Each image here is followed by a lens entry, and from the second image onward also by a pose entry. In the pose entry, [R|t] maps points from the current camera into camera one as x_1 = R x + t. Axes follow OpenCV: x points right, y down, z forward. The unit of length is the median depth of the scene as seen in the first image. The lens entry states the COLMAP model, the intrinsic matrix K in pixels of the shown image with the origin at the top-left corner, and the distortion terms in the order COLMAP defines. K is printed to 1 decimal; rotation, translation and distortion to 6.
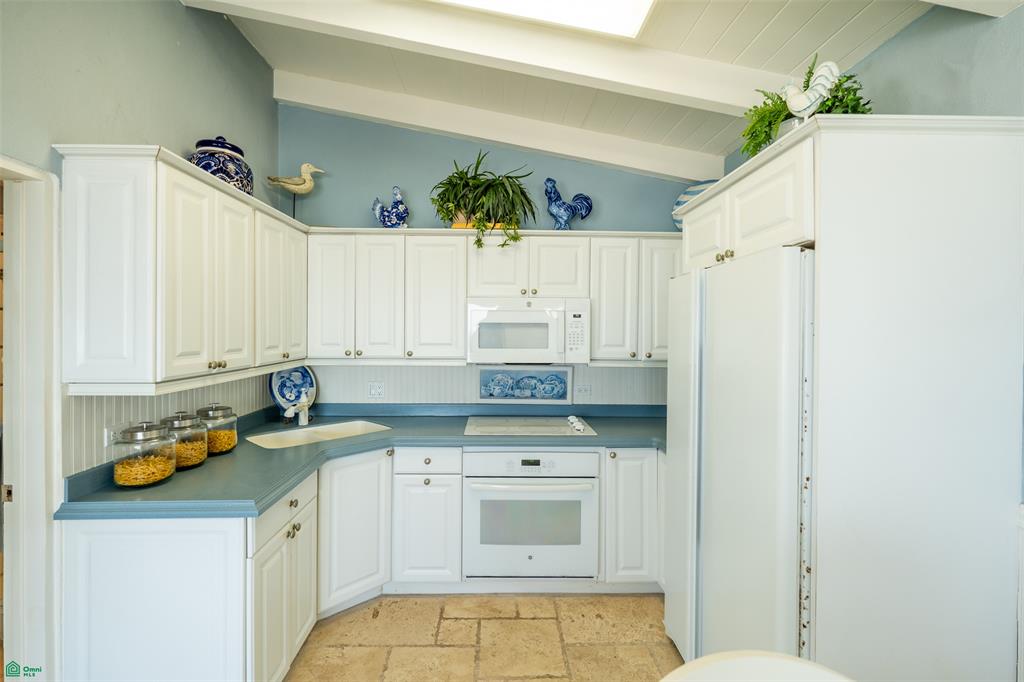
lens RADIAL K [[460.3, 0, 506.6], [0, 460.3, 332.8], [0, 0, 1]] dist [-0.002015, -0.000660]
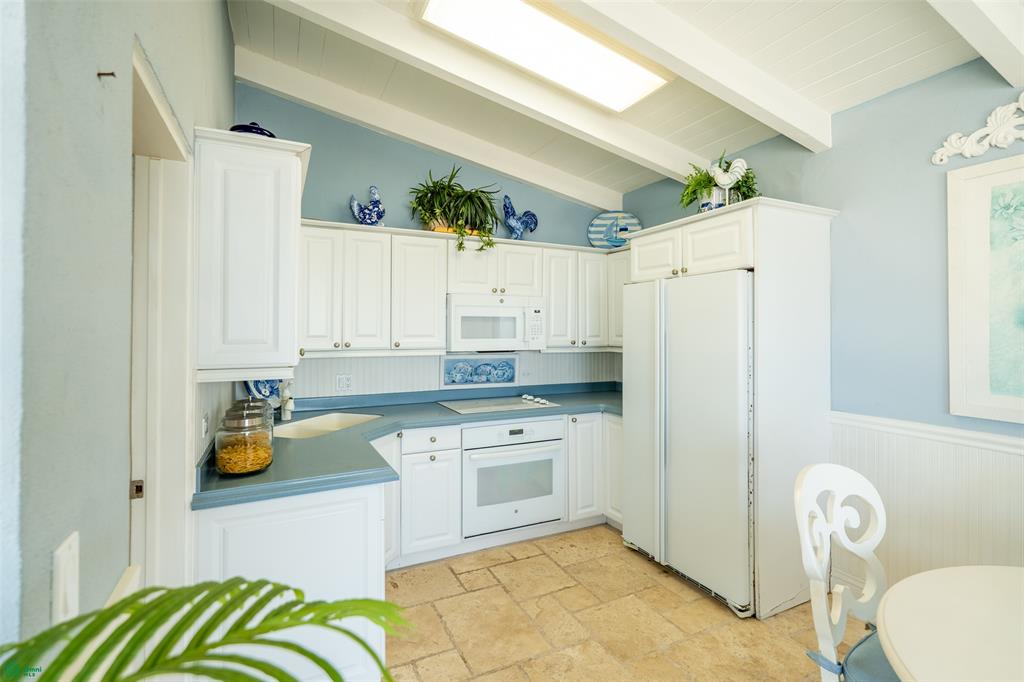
lens RADIAL K [[460.3, 0, 519.3], [0, 460.3, 326.0], [0, 0, 1]] dist [-0.002015, -0.000660]
pose [[0.907980, -0.000601, 0.419013, -0.435734], [0.006843, 0.999887, -0.013393, 0.019809], [-0.418957, 0.015027, 0.907882, -0.101016]]
